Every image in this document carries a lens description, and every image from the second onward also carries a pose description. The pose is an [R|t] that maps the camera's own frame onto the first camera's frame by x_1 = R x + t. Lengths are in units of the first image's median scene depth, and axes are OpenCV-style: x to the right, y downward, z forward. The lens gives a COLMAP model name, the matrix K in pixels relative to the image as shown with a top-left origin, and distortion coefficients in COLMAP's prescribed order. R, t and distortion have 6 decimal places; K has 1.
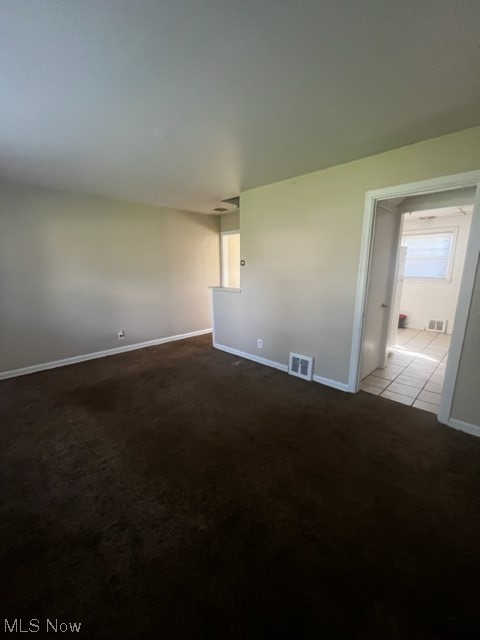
lens RADIAL K [[261.4, 0, 239.1], [0, 261.4, 319.7], [0, 0, 1]] dist [-0.003929, -0.000220]
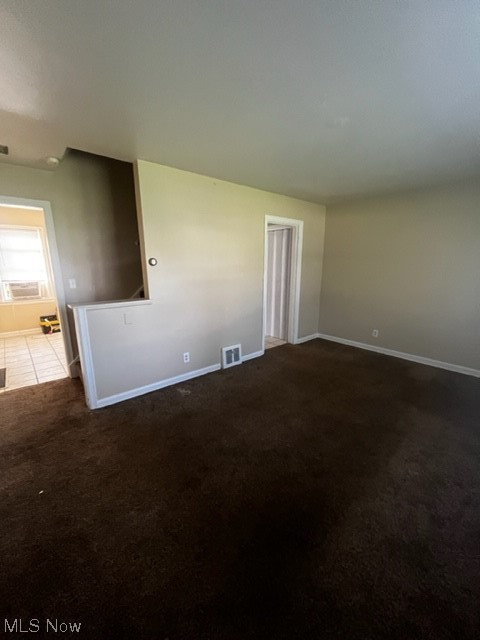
lens RADIAL K [[261.4, 0, 238.7], [0, 261.4, 322.6], [0, 0, 1]] dist [-0.003929, -0.000220]
pose [[0.057762, -0.202902, 0.977494, -0.815344], [0.210541, 0.959583, 0.186743, -0.158495], [-0.975877, 0.195016, 0.098147, 0.835193]]
